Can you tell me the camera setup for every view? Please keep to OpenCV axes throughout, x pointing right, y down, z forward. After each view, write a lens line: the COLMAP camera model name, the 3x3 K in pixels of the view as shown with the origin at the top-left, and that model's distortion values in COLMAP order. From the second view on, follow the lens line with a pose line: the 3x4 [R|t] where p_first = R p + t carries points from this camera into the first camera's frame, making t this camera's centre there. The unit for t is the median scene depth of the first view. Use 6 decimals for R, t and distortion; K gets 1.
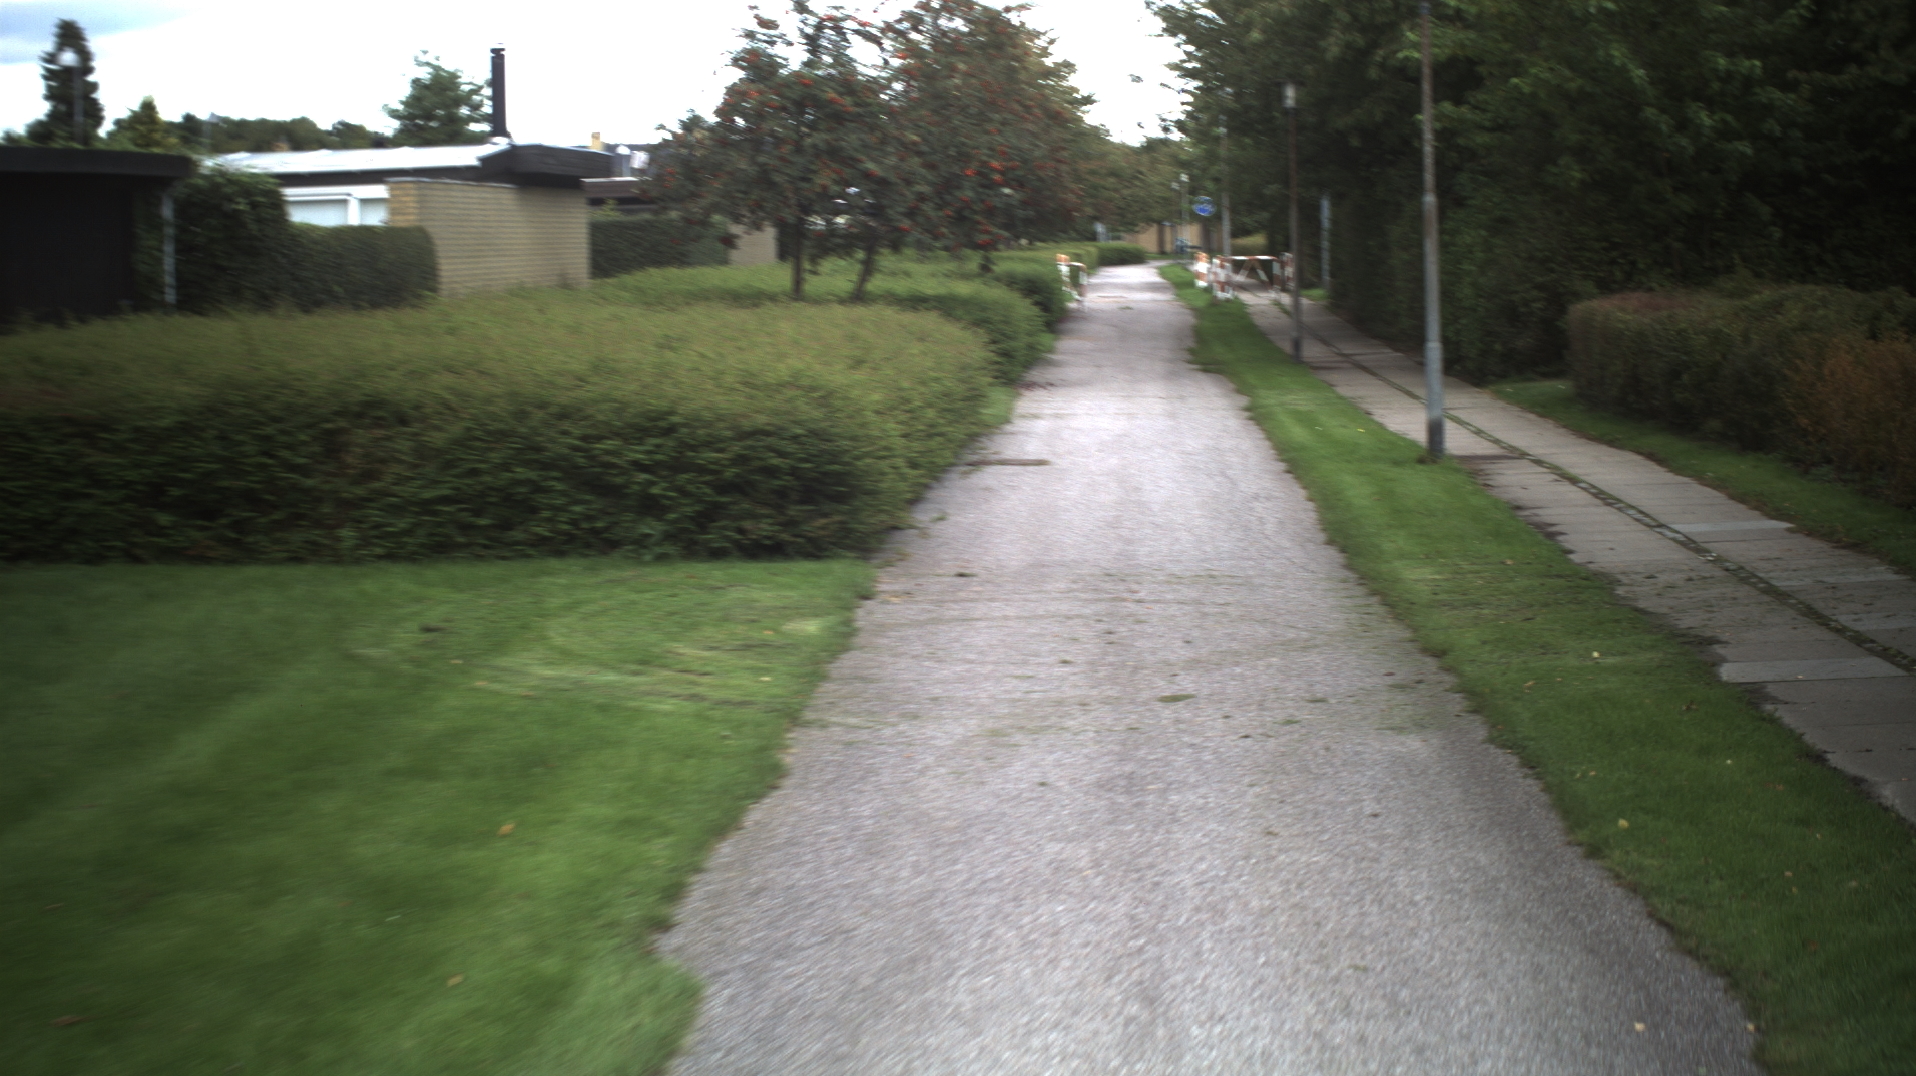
lens RADIAL K [[4474.4, 0, 958.0], [0, 4474.4, 538.0], [0, 0, 1]] dist [-0.370726, 0.989937]
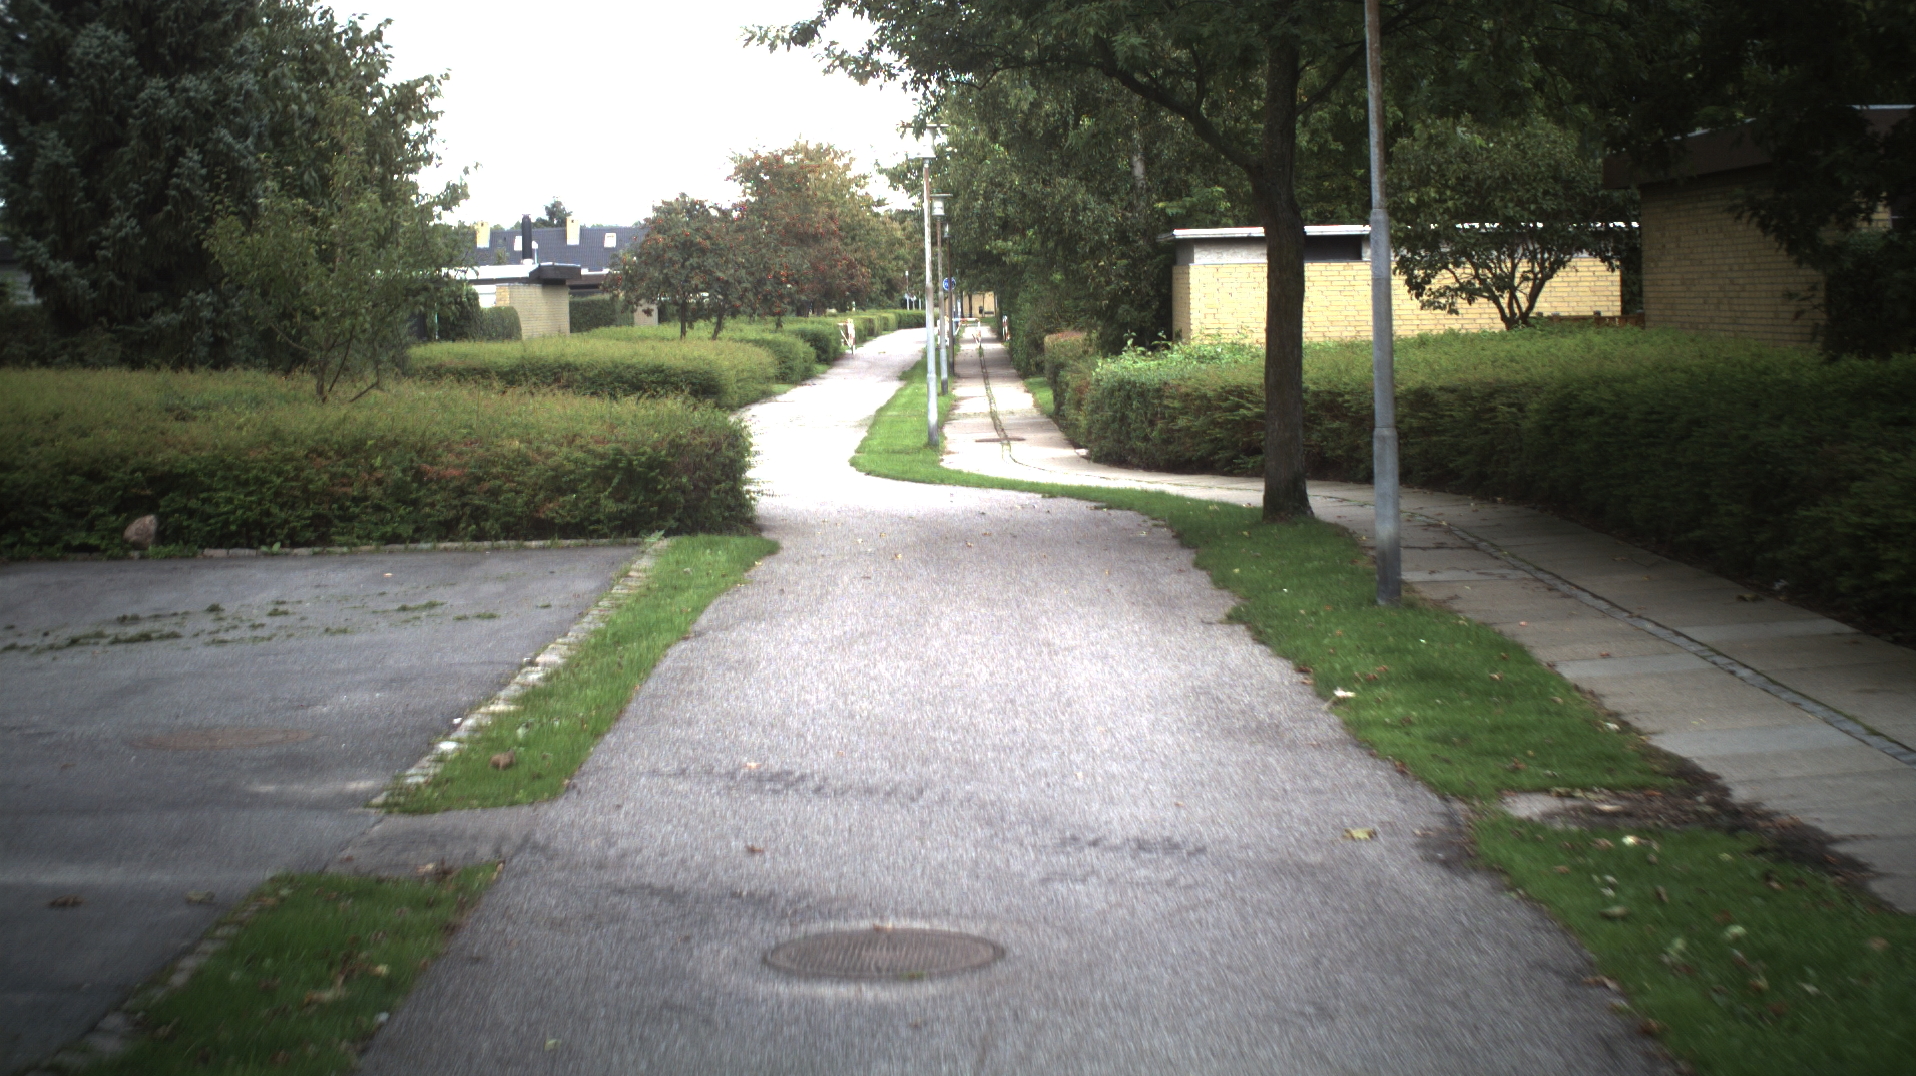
lens RADIAL K [[4474.4, 0, 958.0], [0, 4474.4, 538.0], [0, 0, 1]] dist [-0.370726, 0.989937]
pose [[0.999340, -0.009743, 0.034983, 0.023274], [0.010270, 0.999836, -0.014919, 0.097015], [-0.034831, 0.015269, 0.999277, -1.476434]]
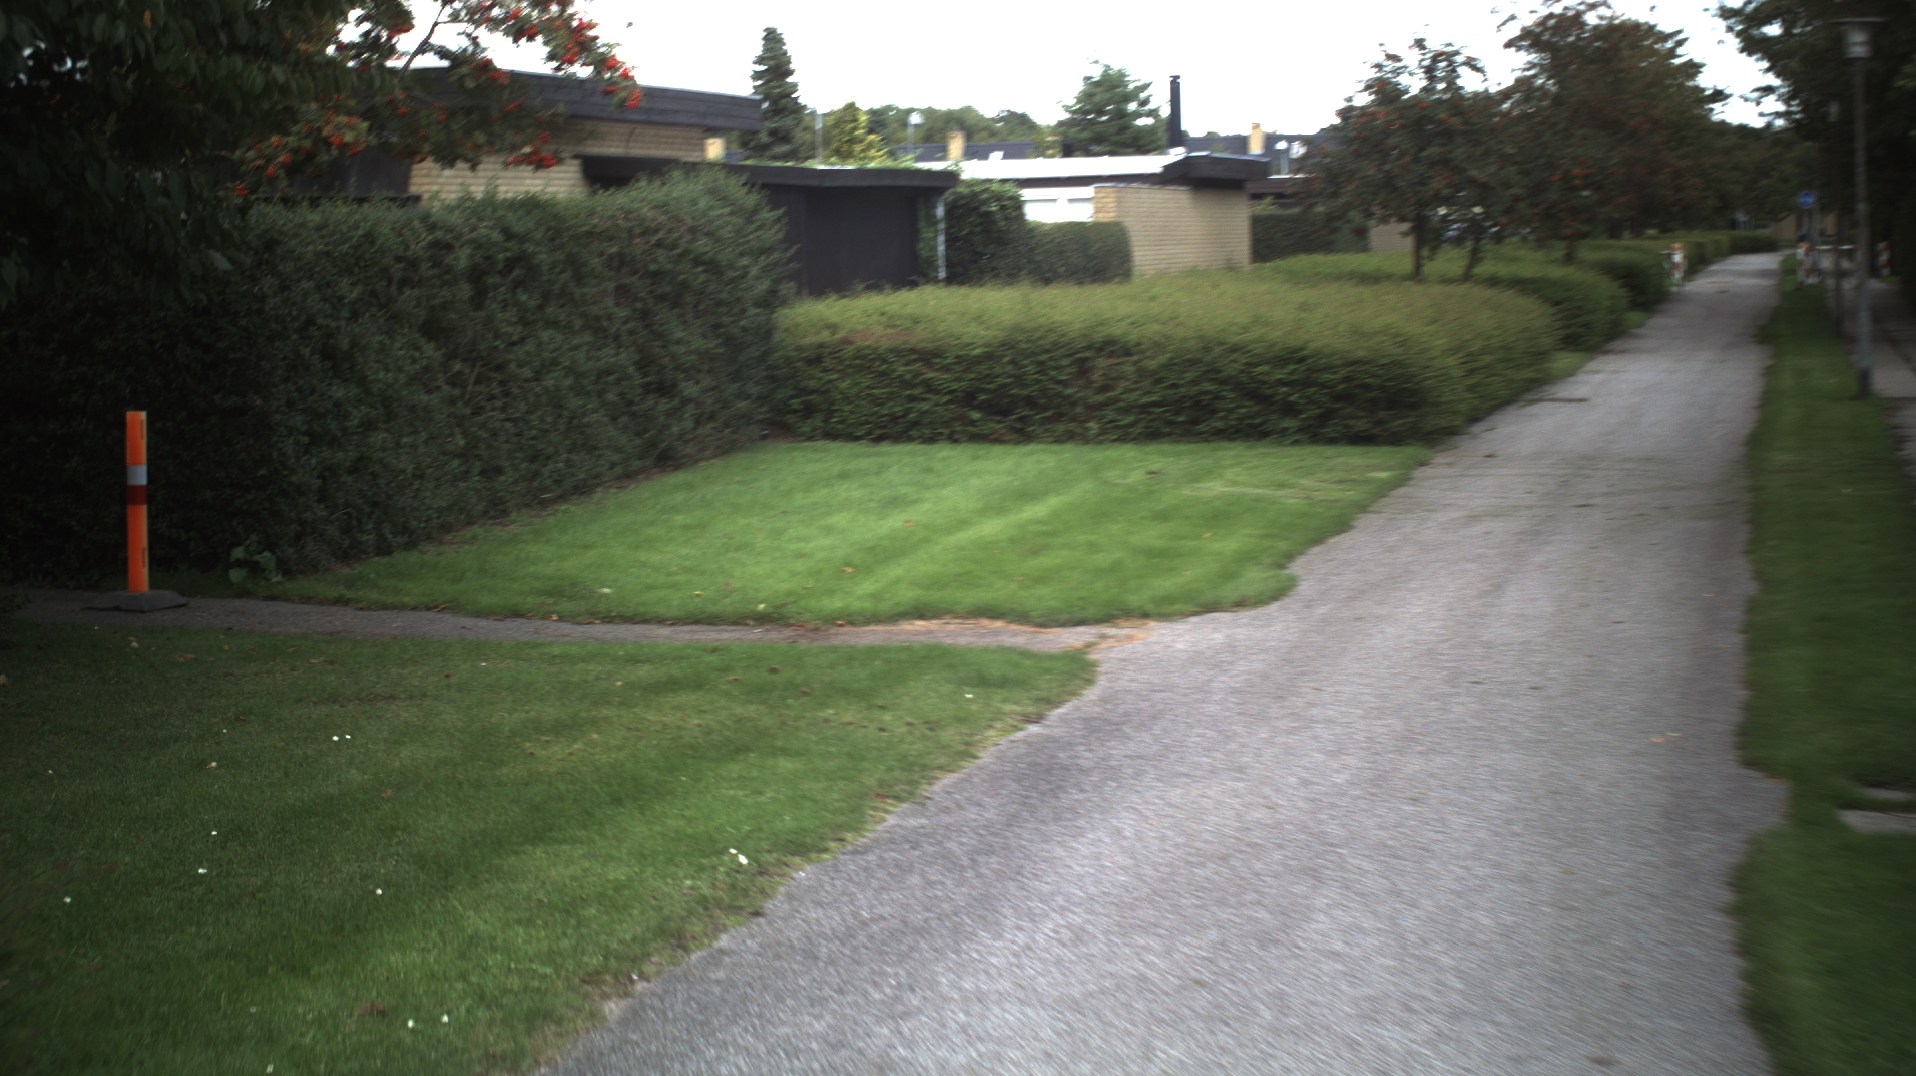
lens RADIAL K [[4421.4, 0, 420.5], [0, 4421.4, 538.1], [0, 0, 1]] dist [-0.164707, -0.831612]
pose [[0.964092, 0.012501, -0.265275, 0.029784], [-0.011396, 0.999919, 0.005702, 0.021466], [0.265324, -0.002474, 0.964156, -0.362762]]
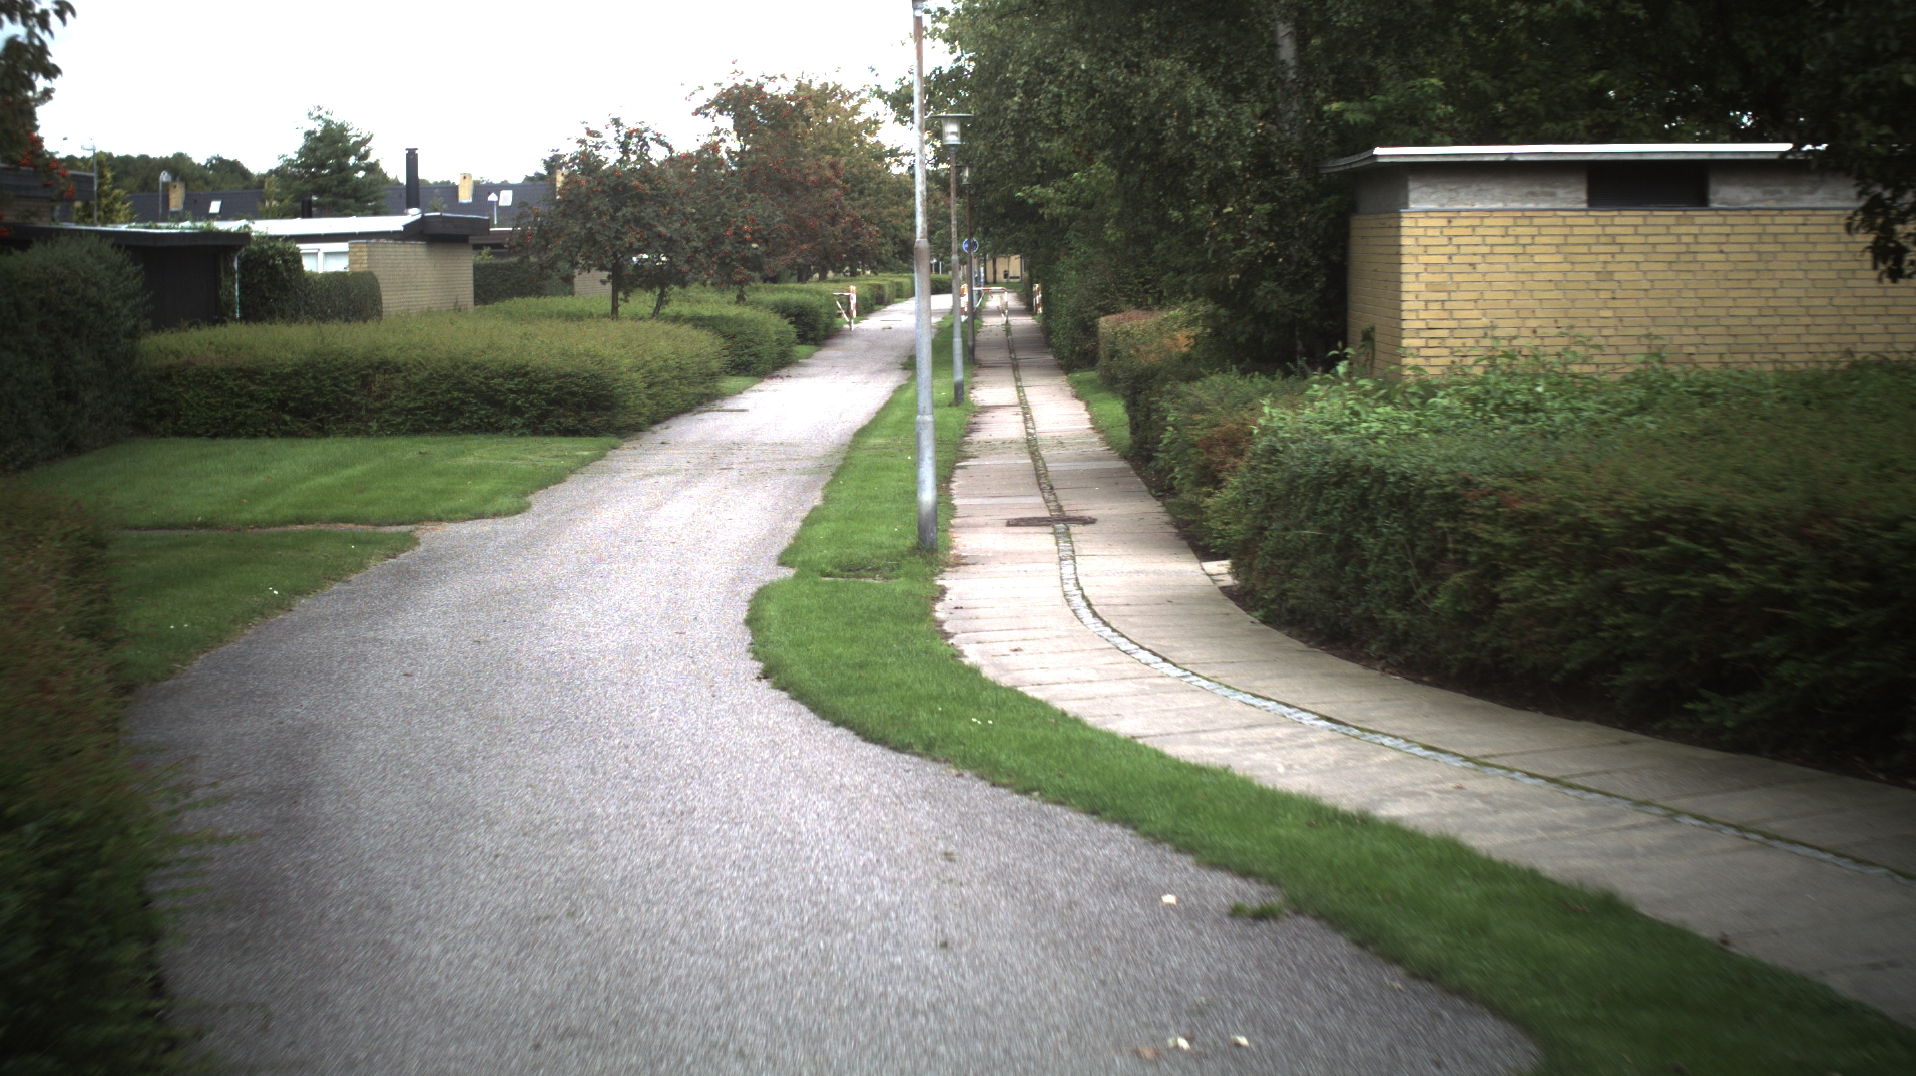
lens RADIAL K [[4474.4, 0, 958.0], [0, 4474.4, 538.0], [0, 0, 1]] dist [-0.370726, 0.989937]
pose [[0.999543, -0.002114, 0.030157, 0.050389], [0.002310, 0.999976, -0.006457, 0.044577], [-0.030143, 0.006524, 0.999524, -0.736940]]
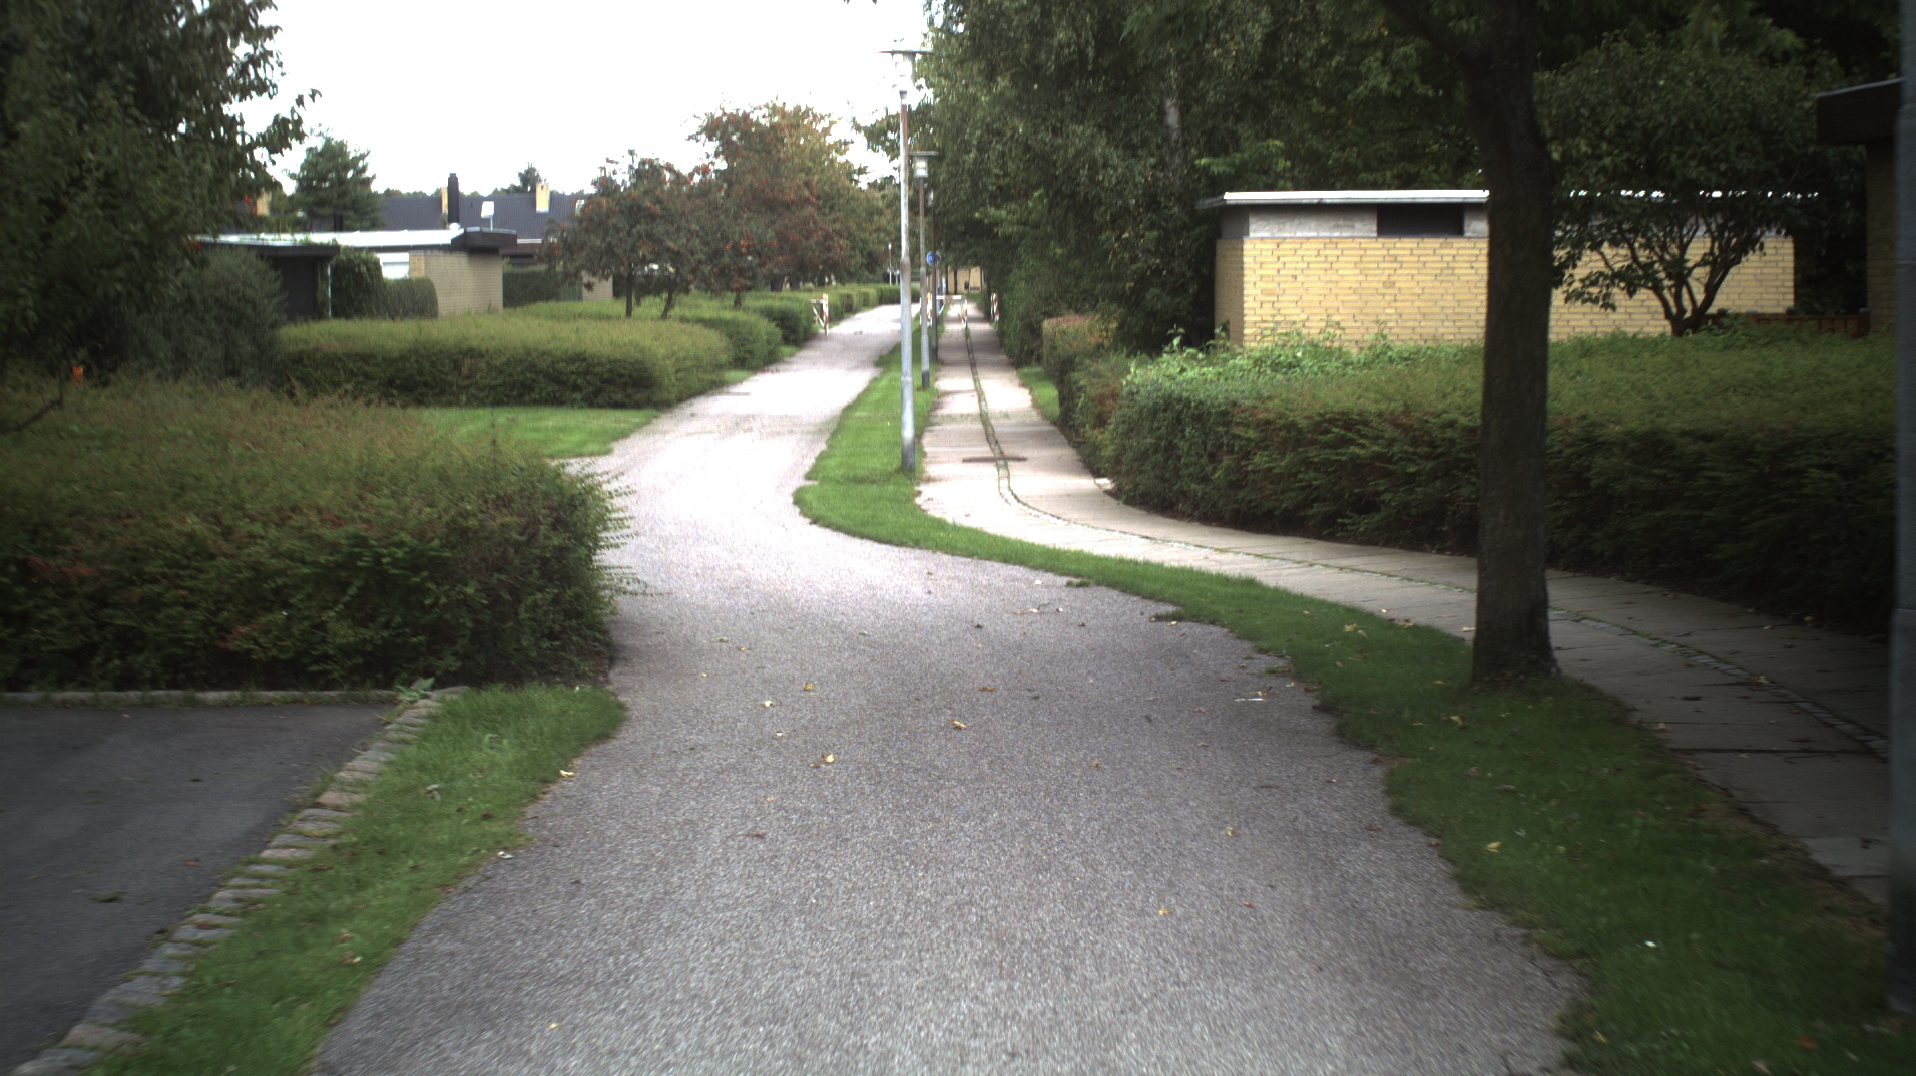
lens RADIAL K [[4474.4, 0, 958.0], [0, 4474.4, 538.0], [0, 0, 1]] dist [-0.370726, 0.989937]
pose [[0.999228, 0.003458, 0.039133, 0.036403], [-0.003103, 0.999954, -0.009109, 0.070163], [-0.039163, 0.008980, 0.999192, -1.106625]]
